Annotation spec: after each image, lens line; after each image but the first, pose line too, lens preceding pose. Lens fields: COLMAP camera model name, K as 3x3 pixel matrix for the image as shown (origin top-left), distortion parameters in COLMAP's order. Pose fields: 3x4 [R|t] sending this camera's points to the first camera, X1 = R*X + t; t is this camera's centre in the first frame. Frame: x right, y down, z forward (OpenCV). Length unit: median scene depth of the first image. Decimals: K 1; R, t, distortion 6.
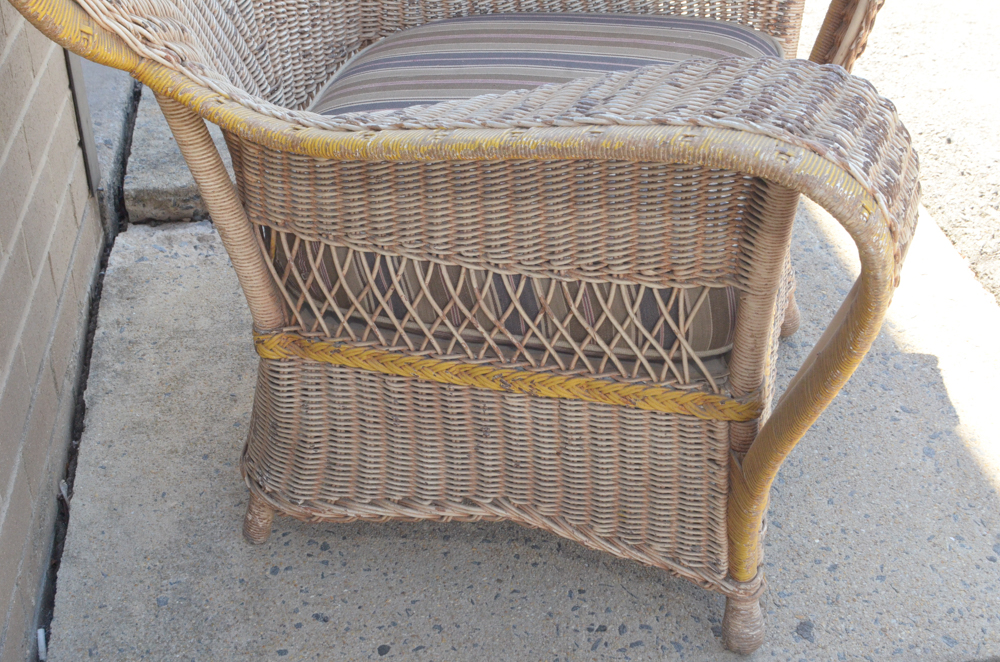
lens RADIAL K [[1444.3, 0, 500.9], [0, 1444.3, 342.7], [0, 0, 1]] dist [0.002218, 0.085170]
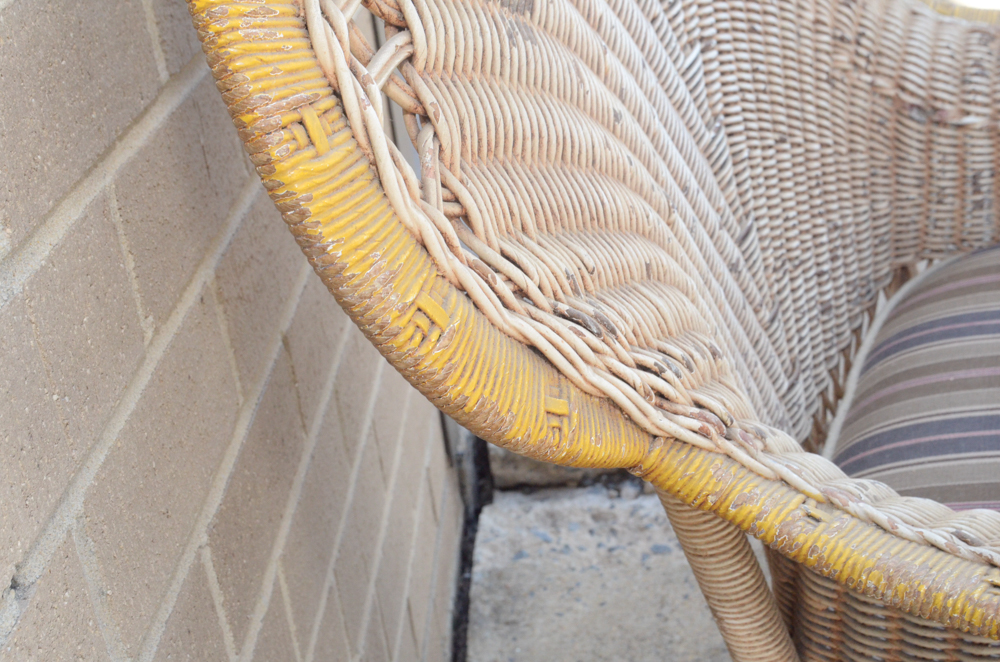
lens RADIAL K [[1444.3, 0, 500.9], [0, 1444.3, 342.7], [0, 0, 1]] dist [0.002218, 0.085170]
pose [[0.980049, -0.030511, -0.196400, -0.148566], [0.015988, 0.997047, -0.075108, -0.141036], [0.198112, 0.070469, 0.977643, 0.380998]]
